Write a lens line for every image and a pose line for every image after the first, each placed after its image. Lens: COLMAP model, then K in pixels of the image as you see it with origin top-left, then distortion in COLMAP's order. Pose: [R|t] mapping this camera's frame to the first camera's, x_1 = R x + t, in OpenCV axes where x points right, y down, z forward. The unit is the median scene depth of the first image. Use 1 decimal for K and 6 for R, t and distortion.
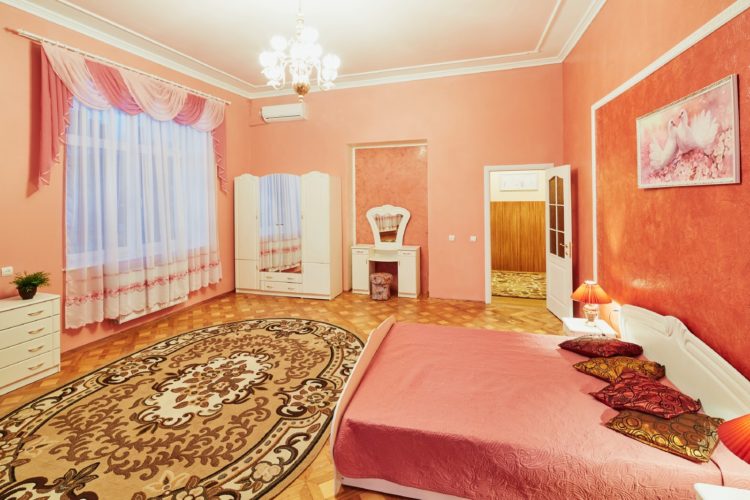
lens RADIAL K [[363.7, 0, 371.4], [0, 363.7, 197.3], [0, 0, 1]] dist [0.006056, -0.004908]
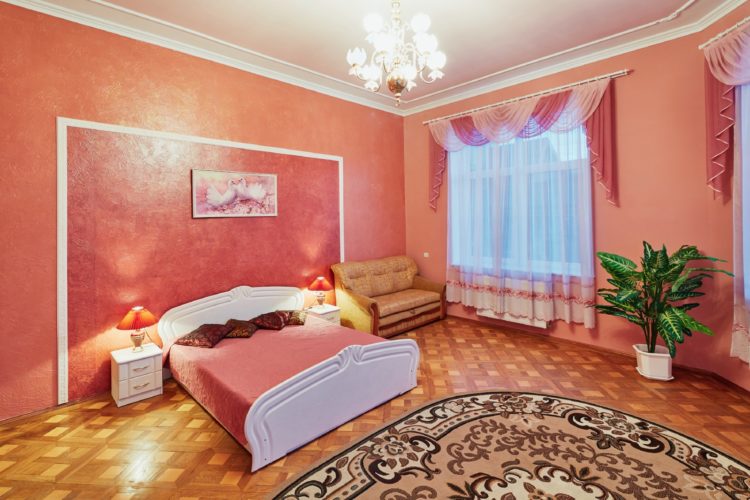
lens RADIAL K [[363.1, 0, 377.9], [0, 363.1, 216.9], [0, 0, 1]] dist [-0.002473, -0.001527]
pose [[-0.866499, 0.031220, 0.498202, -0.542762], [0.030281, 0.999492, -0.009967, 0.008357], [-0.498260, 0.006449, -0.867004, 1.695394]]
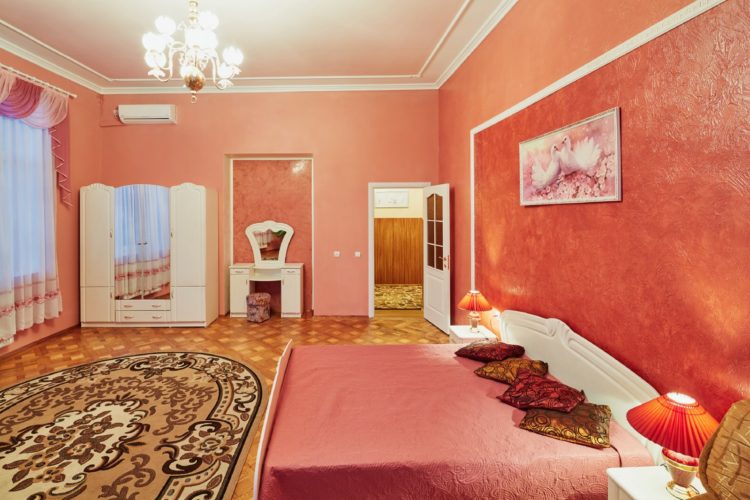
lens RADIAL K [[363.7, 0, 340.2], [0, 363.7, 213.7], [0, 0, 1]] dist [0.006056, -0.004908]
pose [[0.956688, 0.006942, 0.291032, -0.109329], [-0.006615, 0.999976, -0.002109, 0.006272], [-0.291040, 0.000092, 0.956711, 0.084672]]
